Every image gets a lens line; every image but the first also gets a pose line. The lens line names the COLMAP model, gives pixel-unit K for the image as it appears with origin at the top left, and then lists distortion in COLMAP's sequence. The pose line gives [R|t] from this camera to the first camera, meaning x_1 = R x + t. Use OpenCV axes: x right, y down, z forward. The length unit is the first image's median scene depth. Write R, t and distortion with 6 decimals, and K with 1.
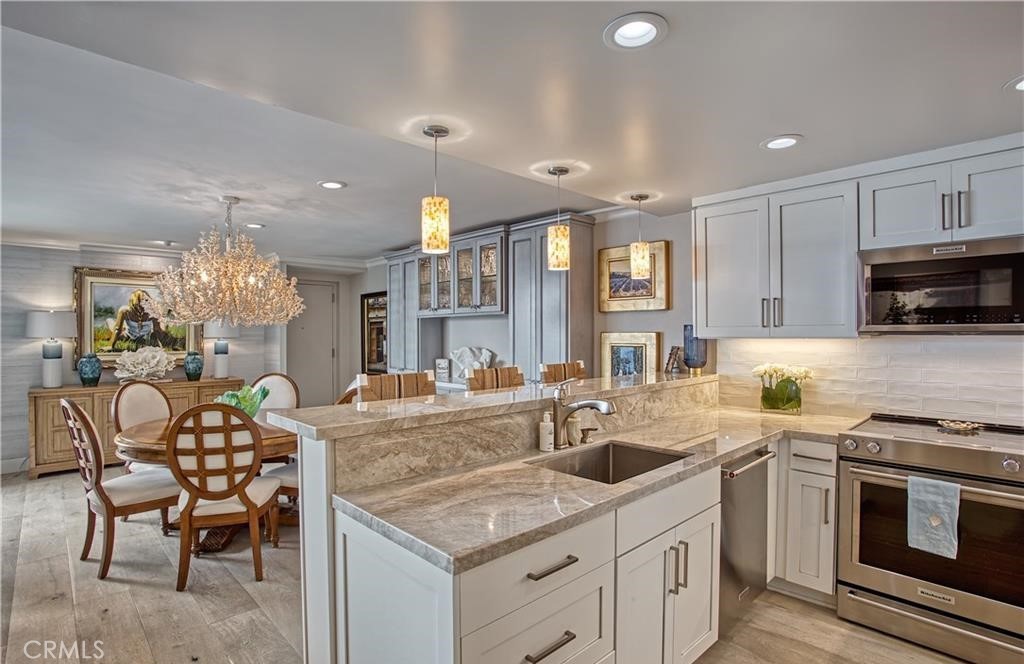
lens RADIAL K [[523.6, 0, 511.4], [0, 523.6, 349.4], [0, 0, 1]] dist [-0.027303, 0.006769]
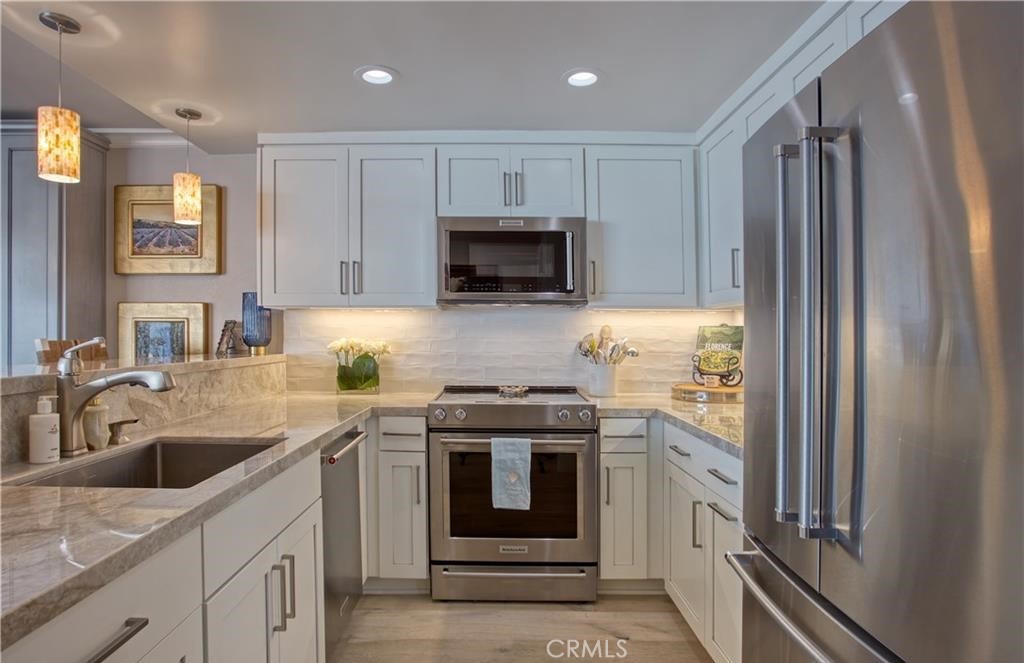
lens RADIAL K [[578.6, 0, 497.5], [0, 578.6, 338.4], [0, 0, 1]] dist [-0.053330, 0.020822]
pose [[0.701010, 0.006102, 0.713126, -0.023559], [0.014667, 0.999629, -0.022971, 0.066652], [-0.713001, 0.026562, 0.700660, 0.168236]]
